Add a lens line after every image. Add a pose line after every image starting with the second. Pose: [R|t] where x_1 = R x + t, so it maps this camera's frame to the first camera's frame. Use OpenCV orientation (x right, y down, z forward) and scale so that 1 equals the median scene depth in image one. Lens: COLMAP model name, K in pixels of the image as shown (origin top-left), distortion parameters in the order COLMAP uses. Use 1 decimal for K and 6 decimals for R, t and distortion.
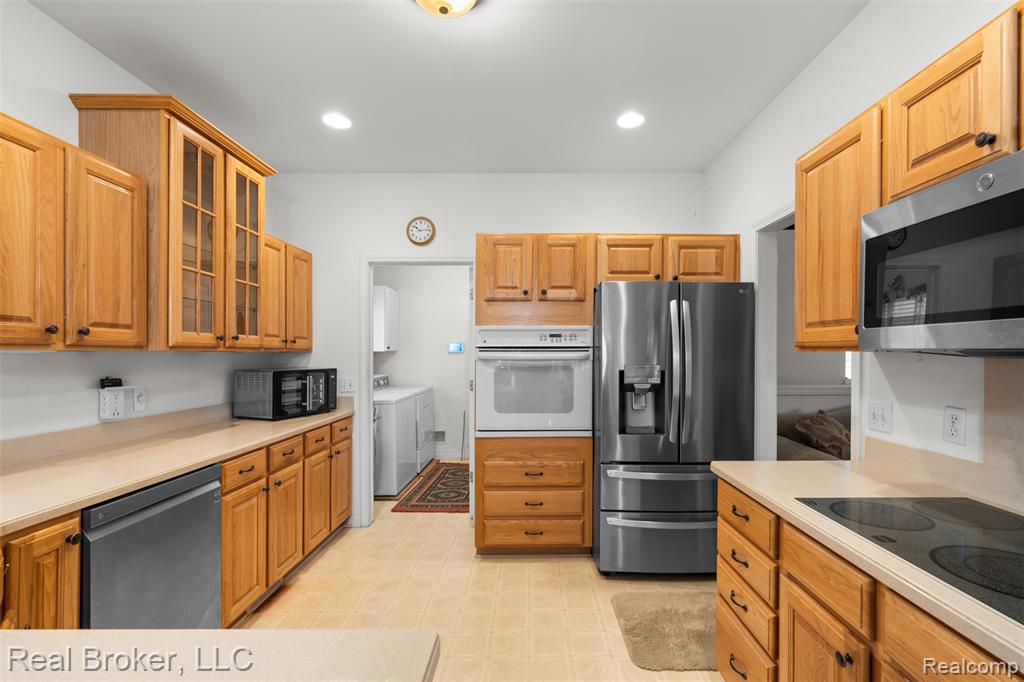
lens RADIAL K [[458.3, 0, 531.3], [0, 458.3, 352.4], [0, 0, 1]] dist [-0.000418, 0.000494]
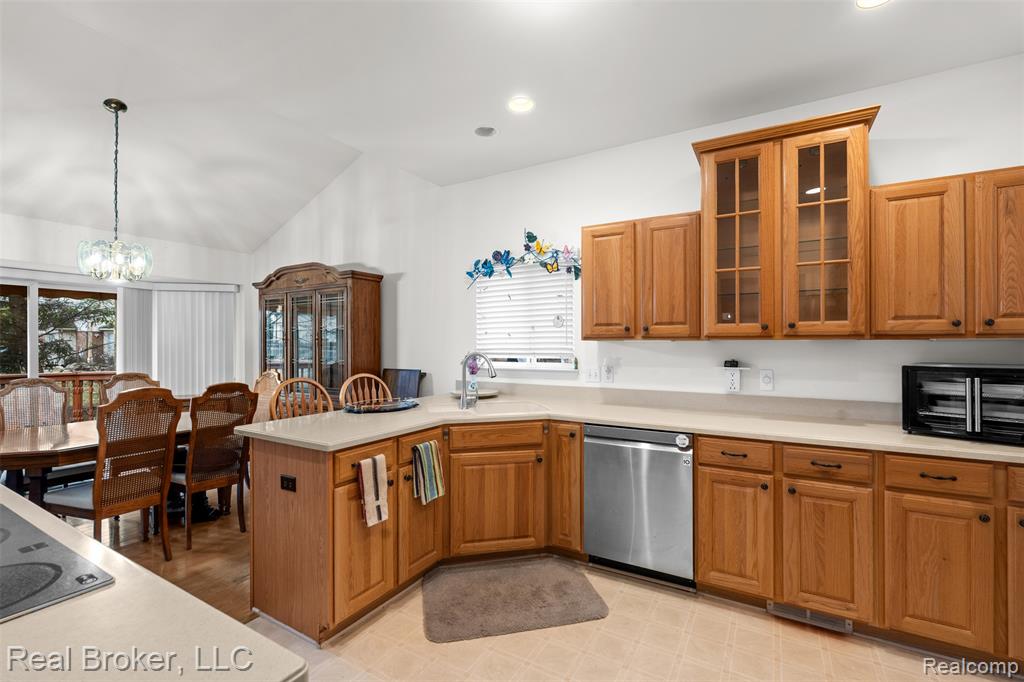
lens RADIAL K [[448.9, 0, 516.2], [0, 448.9, 340.2], [0, 0, 1]] dist [-0.001544, -0.000051]
pose [[-0.508134, -0.002290, -0.861275, 0.380928], [0.003805, 0.999981, -0.004903, 0.001020], [0.861270, -0.005769, -0.508115, 0.827162]]
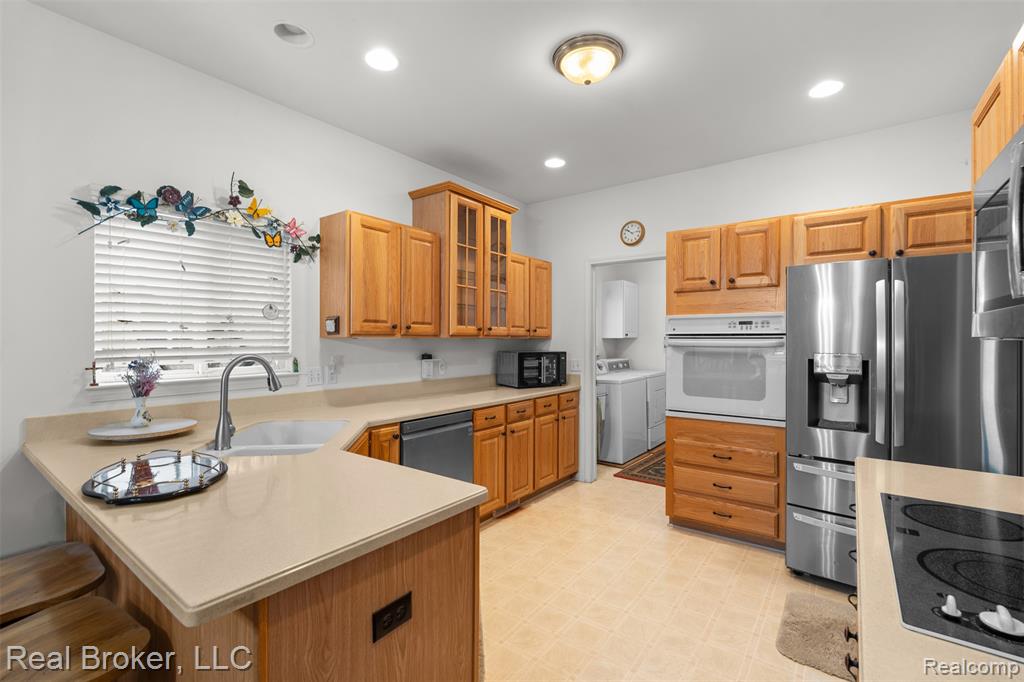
lens RADIAL K [[454.6, 0, 512.9], [0, 454.6, 337.1], [0, 0, 1]] dist [-0.000544, -0.000095]
pose [[0.799385, 0.000111, -0.600820, 0.246225], [-0.002413, 0.999993, -0.003027, -0.001211], [0.600815, 0.003869, 0.799379, -0.104163]]
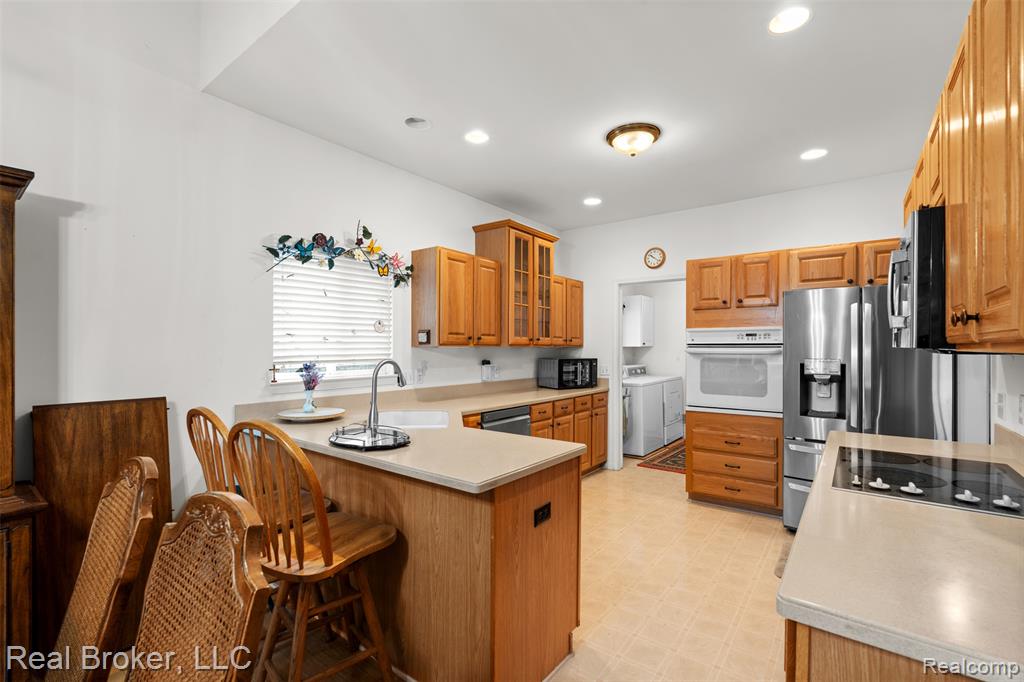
lens RADIAL K [[455.2, 0, 515.5], [0, 455.2, 345.2], [0, 0, 1]] dist [-0.000468, 0.000247]
pose [[0.799248, 0.000039, -0.601001, 0.288800], [-0.002440, 0.999992, -0.003180, -0.002690], [0.600996, 0.004008, 0.799242, -0.387487]]
